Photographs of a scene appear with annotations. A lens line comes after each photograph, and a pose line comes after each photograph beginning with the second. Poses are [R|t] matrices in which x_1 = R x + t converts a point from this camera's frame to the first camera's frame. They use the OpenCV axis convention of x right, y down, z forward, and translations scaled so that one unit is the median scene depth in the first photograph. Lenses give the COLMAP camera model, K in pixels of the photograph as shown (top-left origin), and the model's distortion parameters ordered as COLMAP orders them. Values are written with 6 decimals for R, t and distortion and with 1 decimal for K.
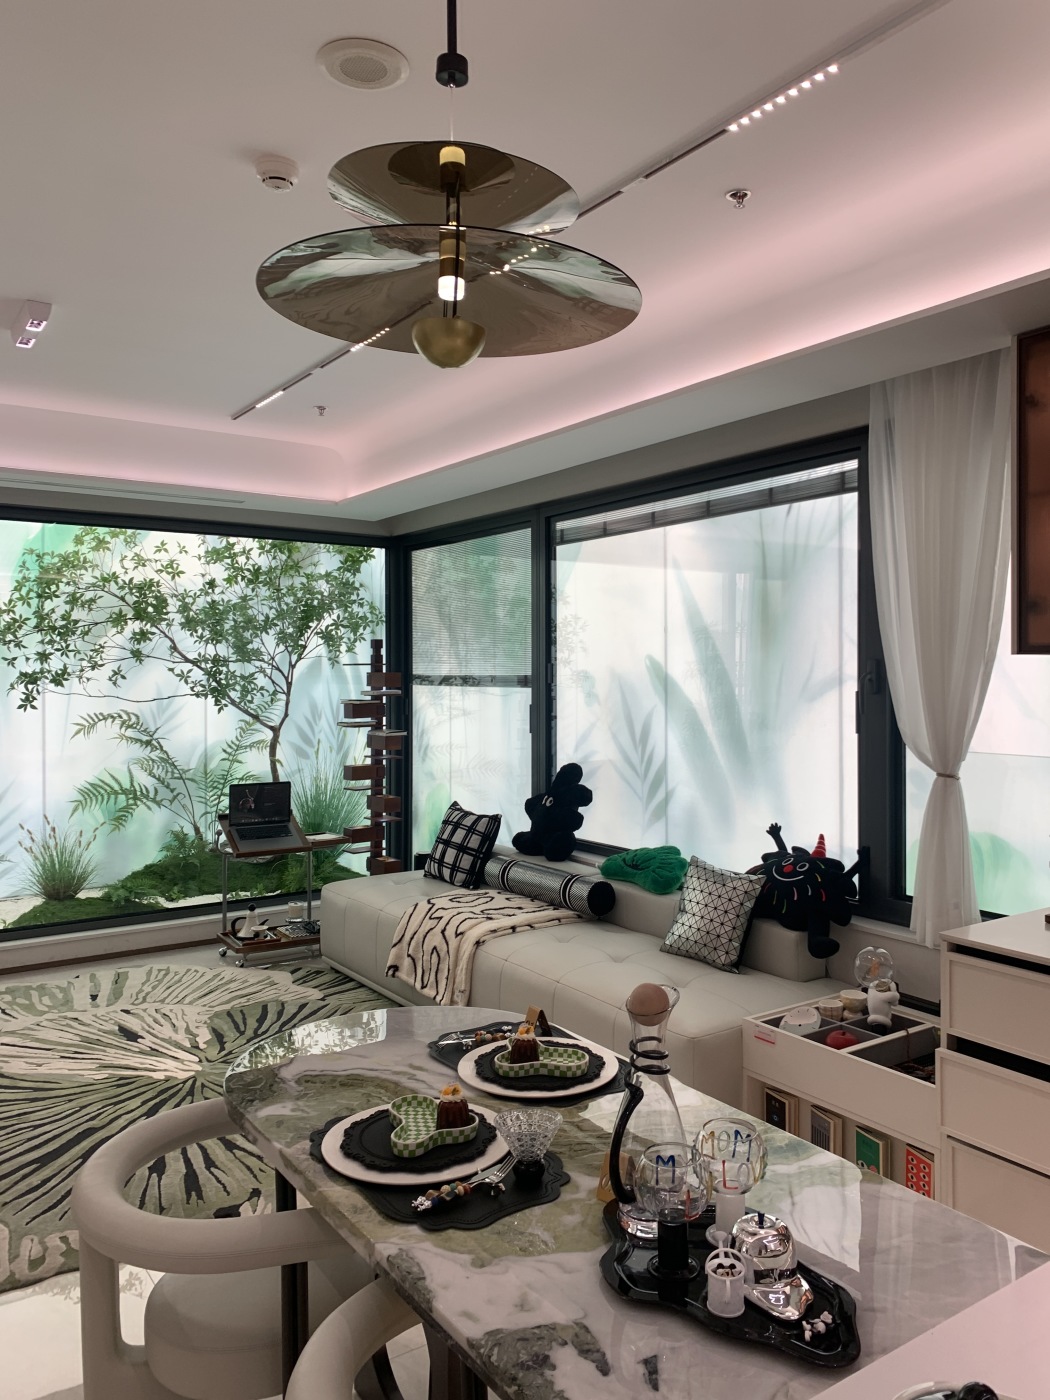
lens RADIAL K [[1061.0, 0, 530.5], [0, 1061.0, 682.2], [0, 0, 1]] dist [0.028735, -0.058447]
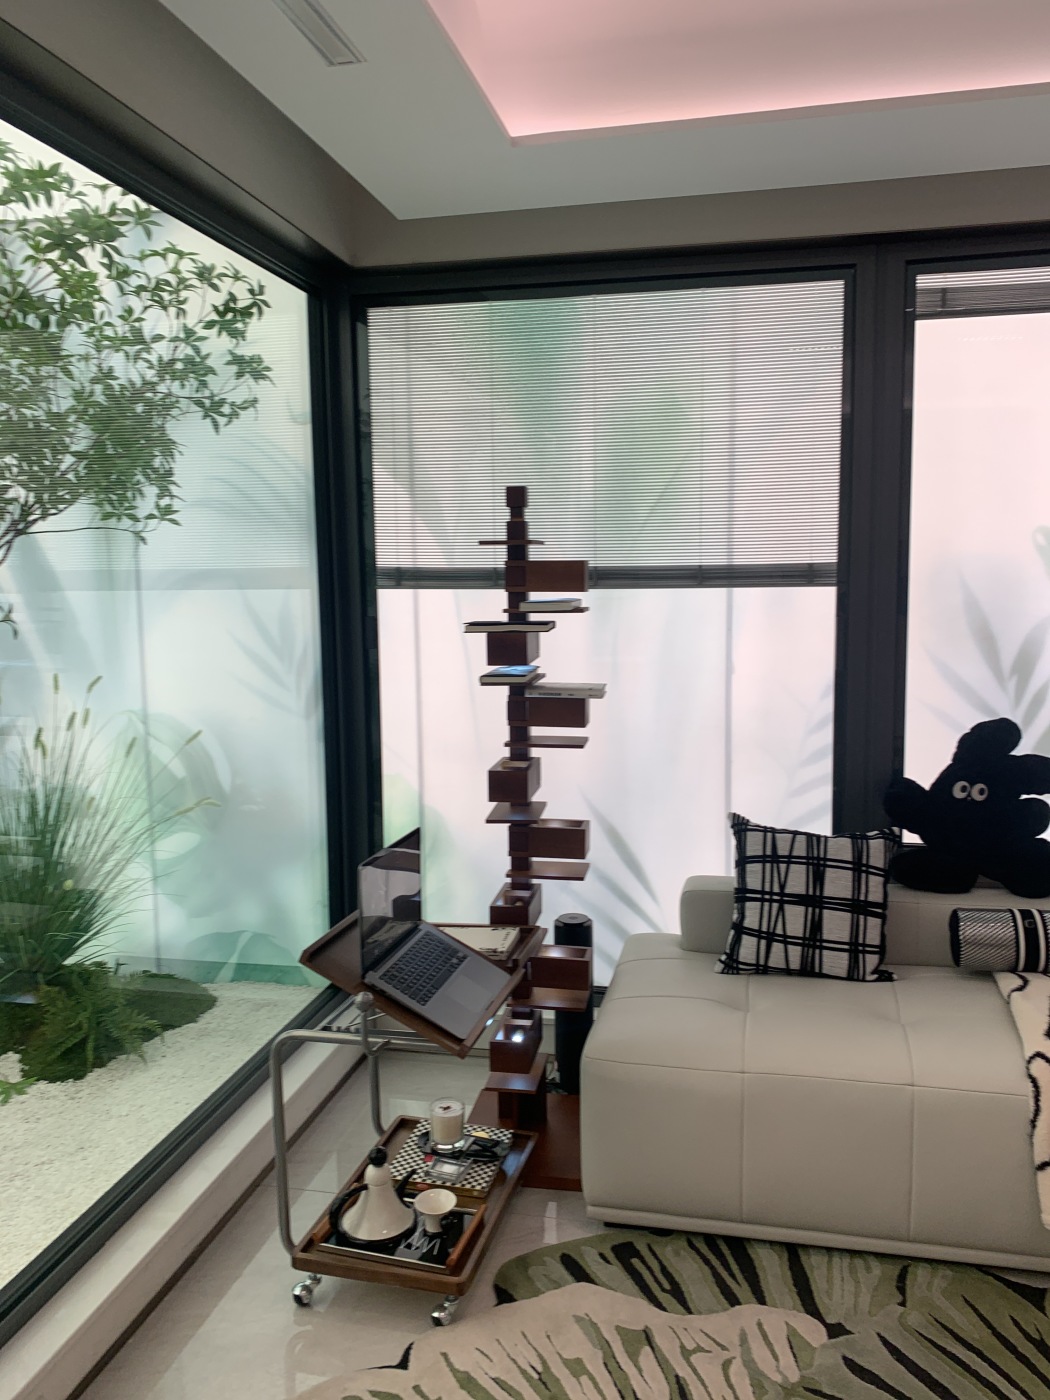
lens RADIAL K [[1081.8, 0, 525.0], [0, 1081.8, 700.0], [0, 0, 1]] dist [0.000617, -0.001886]
pose [[0.731777, -0.090988, 0.675443, -0.510831], [0.016405, 0.993113, 0.116007, -0.004007], [-0.681346, -0.073811, 0.728230, 0.724437]]
